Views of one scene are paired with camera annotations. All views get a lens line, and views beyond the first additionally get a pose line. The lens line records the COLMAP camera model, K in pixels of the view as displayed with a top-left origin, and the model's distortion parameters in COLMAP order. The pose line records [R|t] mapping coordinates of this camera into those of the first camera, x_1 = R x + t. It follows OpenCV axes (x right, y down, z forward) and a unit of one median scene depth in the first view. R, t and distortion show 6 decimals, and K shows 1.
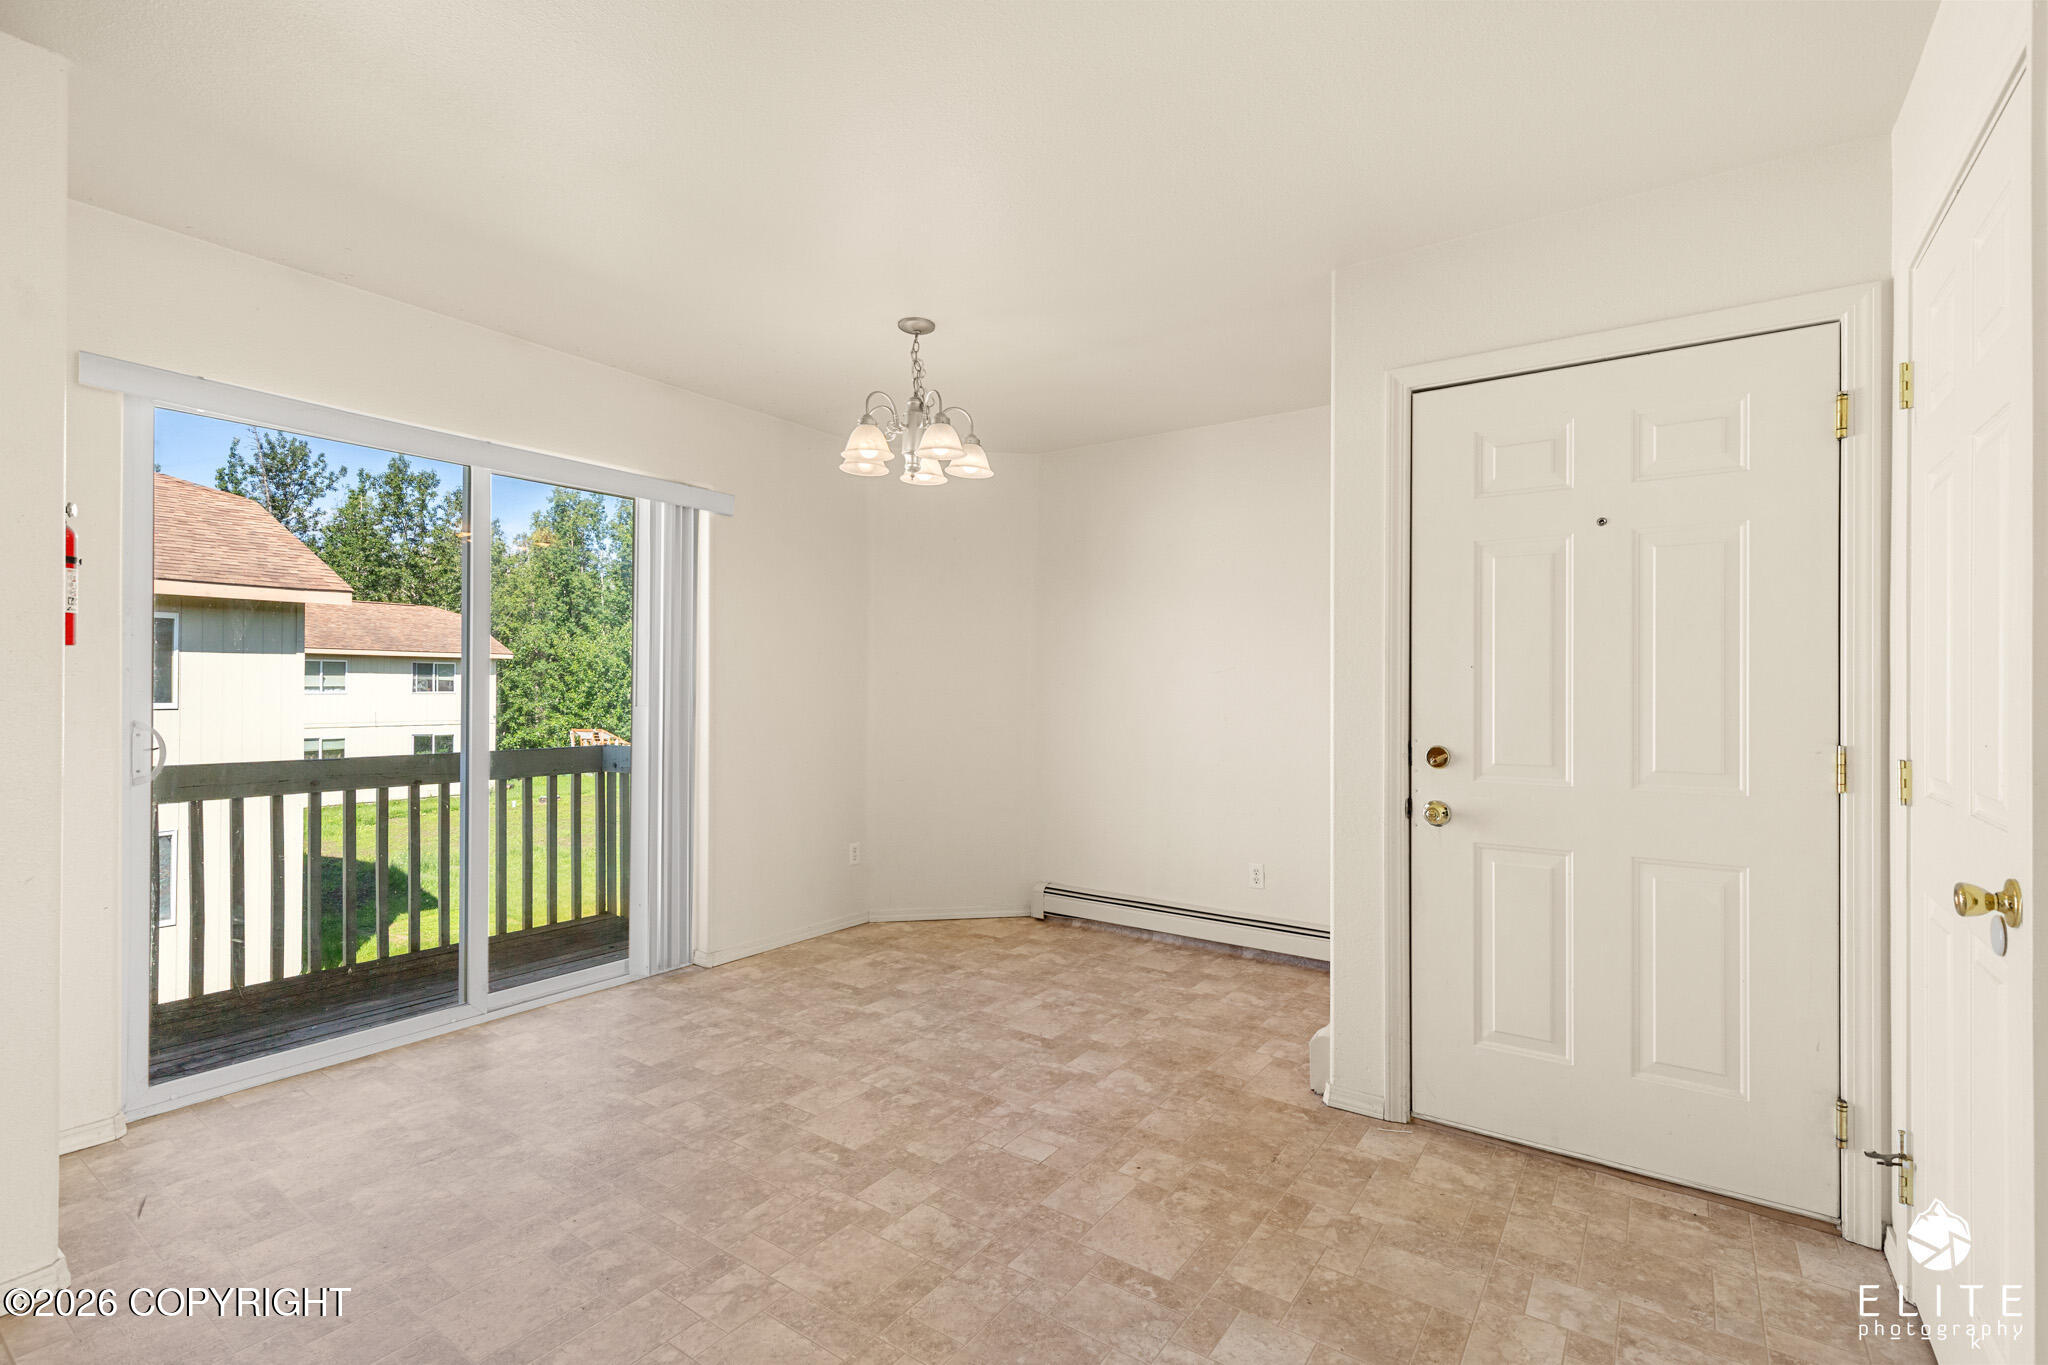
lens RADIAL K [[929.9, 0, 1061.1], [0, 929.9, 678.7], [0, 0, 1]] dist [0.011299, 0.000039]
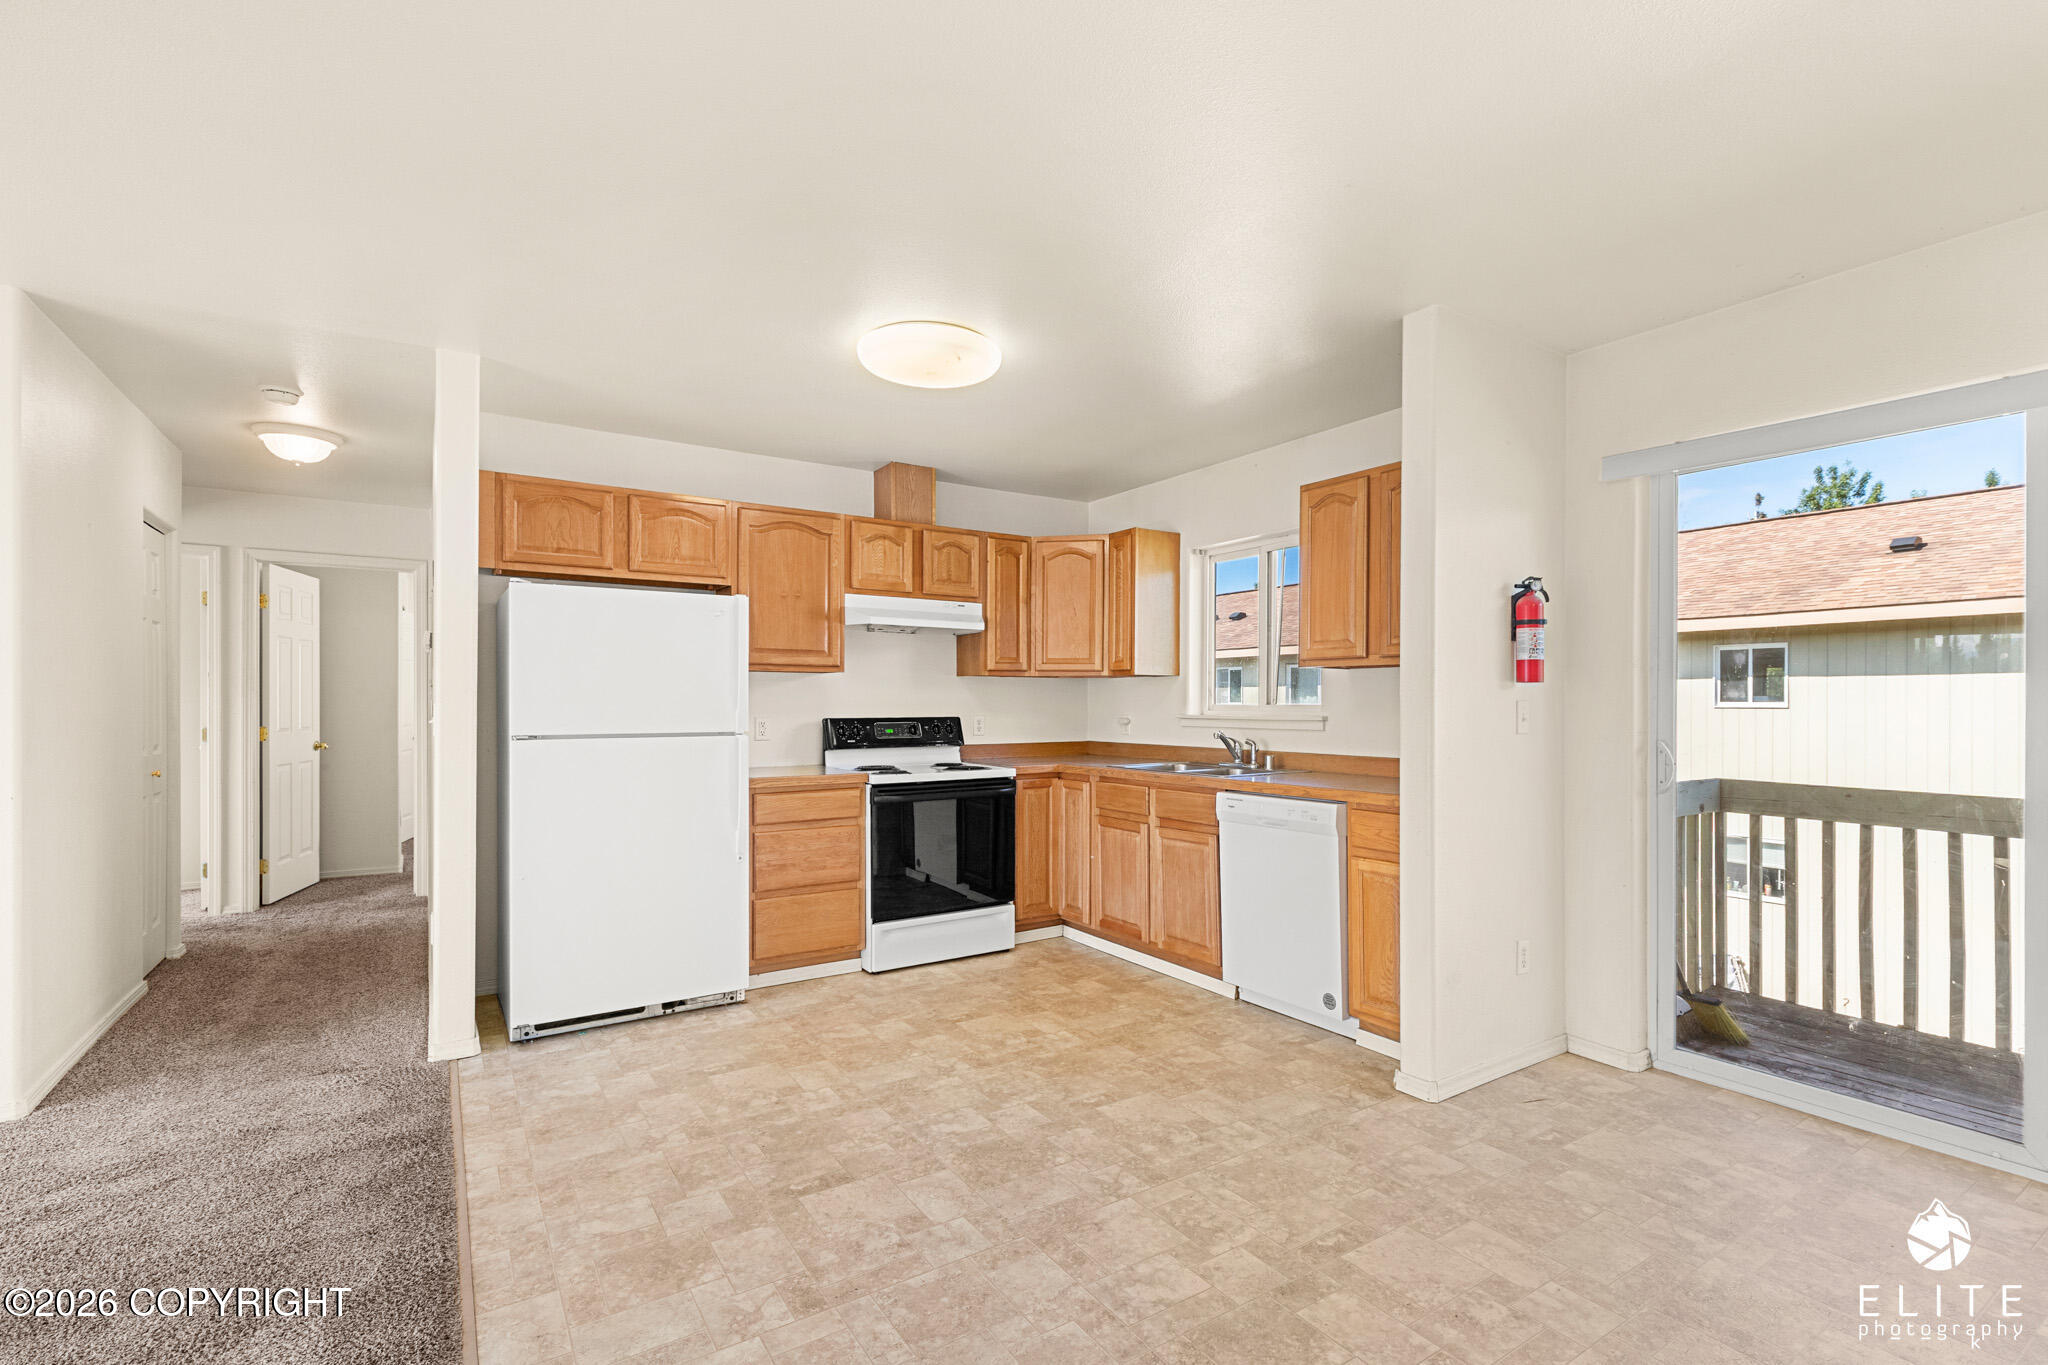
lens RADIAL K [[929.9, 0, 1043.0], [0, 929.9, 712.4], [0, 0, 1]] dist [0.011299, 0.000039]
pose [[-0.385667, 0.002819, -0.922634, 0.386065], [0.005193, 0.999986, 0.000884, 0.004529], [0.922623, -0.004451, -0.385676, 0.651714]]
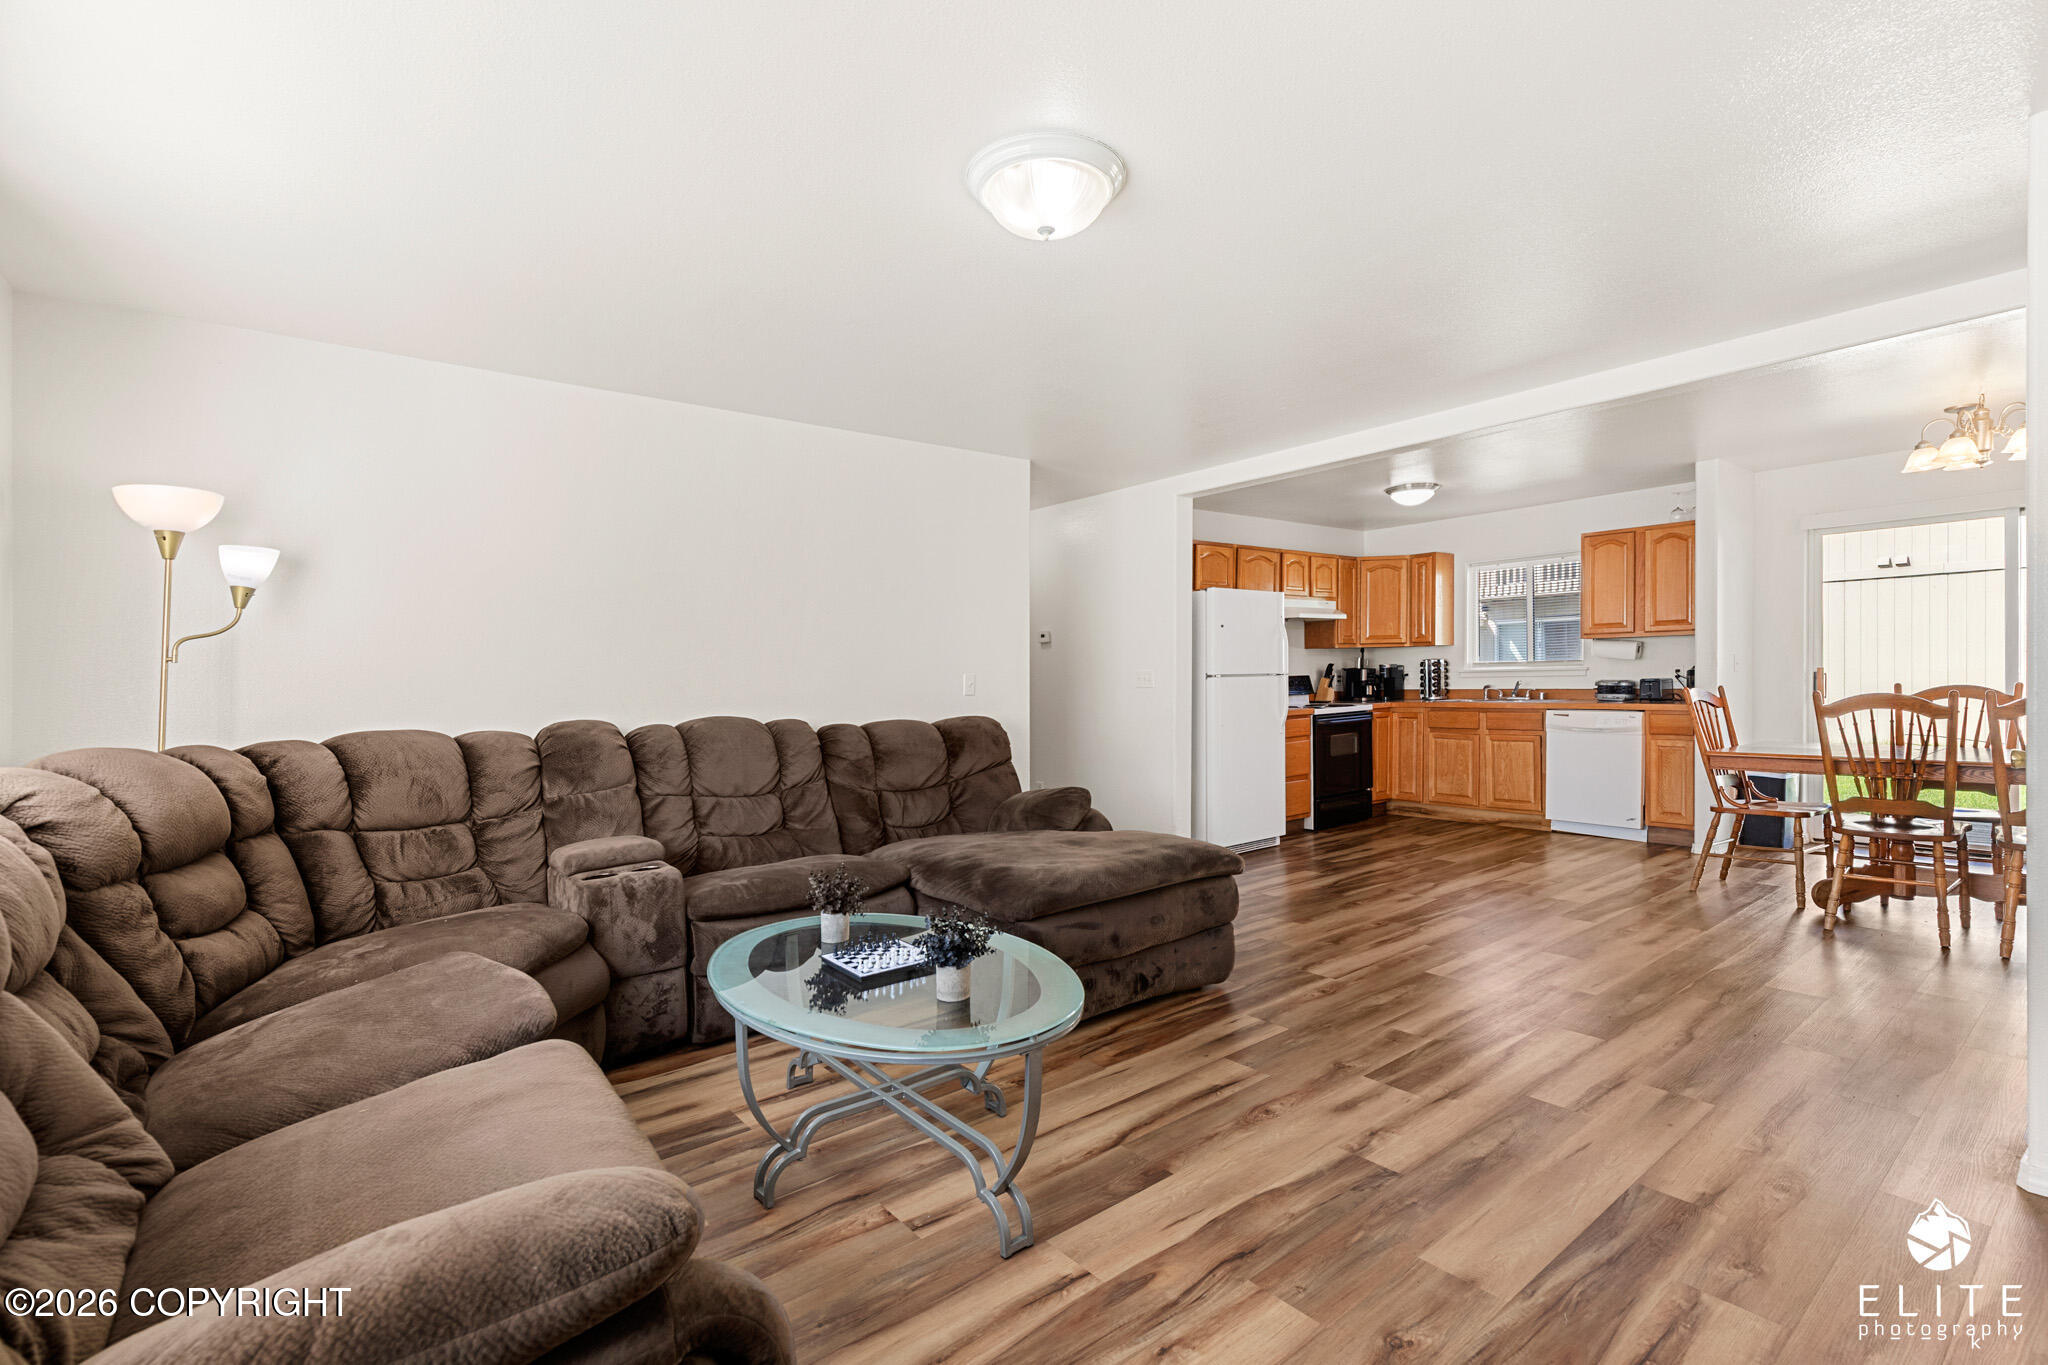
lens RADIAL K [[929.9, 0, 1017.6], [0, 929.9, 702.5], [0, 0, 1]] dist [0.011299, 0.000039]
pose [[-0.294931, 0.031401, -0.955003, 1.689022], [0.033277, 0.999191, 0.022577, 0.003304], [0.954939, -0.025121, -0.295737, -0.197293]]
